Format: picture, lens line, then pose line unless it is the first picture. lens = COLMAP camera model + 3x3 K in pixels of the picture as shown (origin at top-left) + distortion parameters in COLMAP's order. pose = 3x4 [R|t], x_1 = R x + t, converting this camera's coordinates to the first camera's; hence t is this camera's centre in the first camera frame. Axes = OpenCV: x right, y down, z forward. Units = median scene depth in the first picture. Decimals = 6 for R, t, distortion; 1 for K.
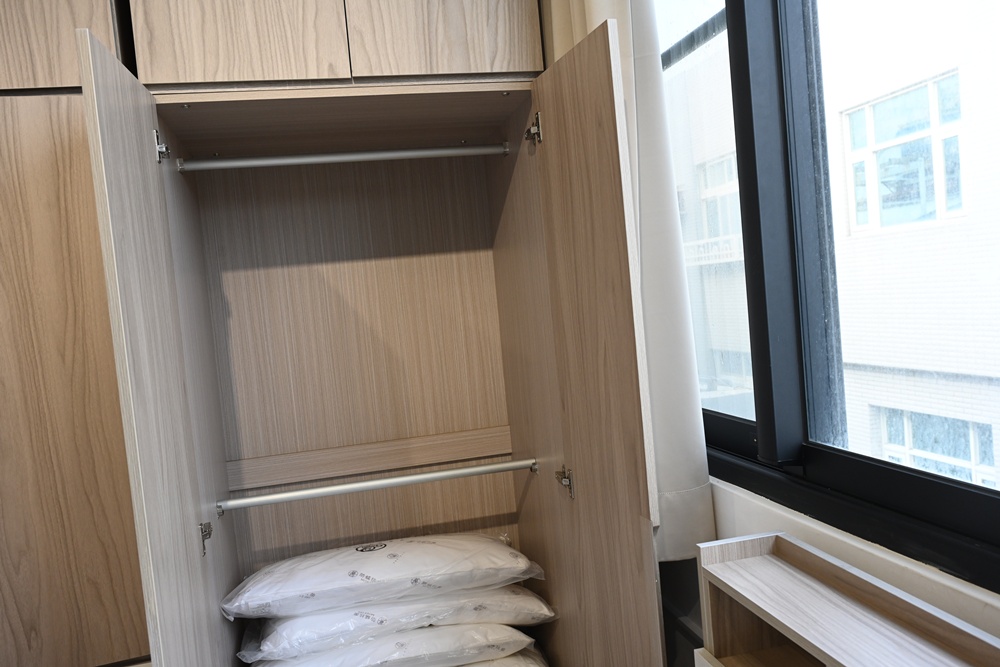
lens RADIAL K [[750.9, 0, 502.3], [0, 750.9, 334.2], [0, 0, 1]] dist [0.027375, 0.001508]
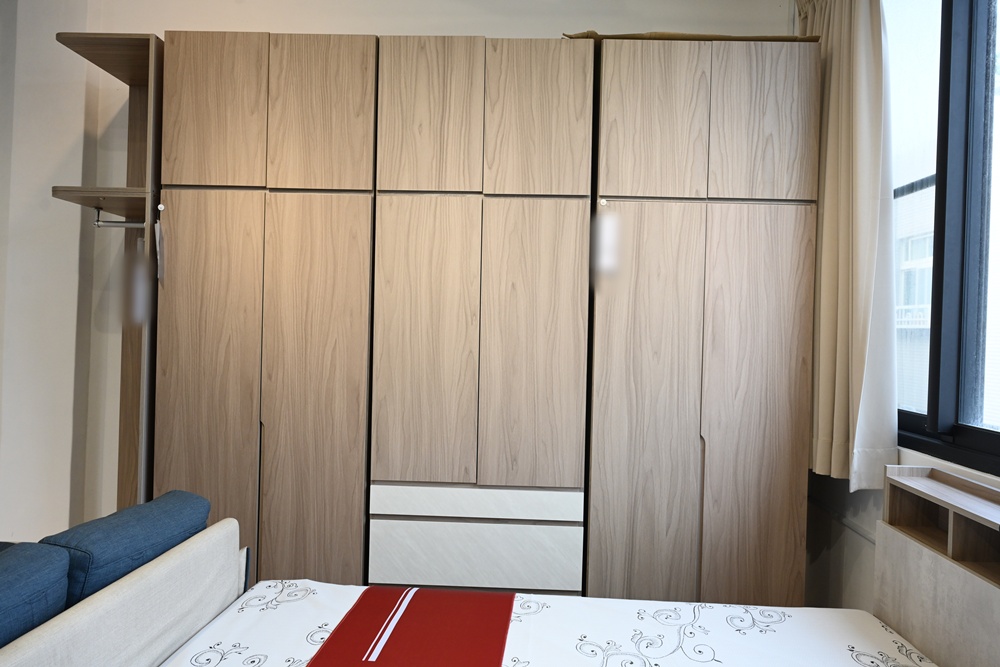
lens RADIAL K [[739.9, 0, 492.6], [0, 739.9, 337.5], [0, 0, 1]] dist [0.011733, 0.002478]
pose [[0.966678, 0.121390, -0.225383, -0.256421], [-0.130184, 0.991187, -0.024518, 0.110916], [0.220421, 0.053043, 0.973962, -0.860045]]
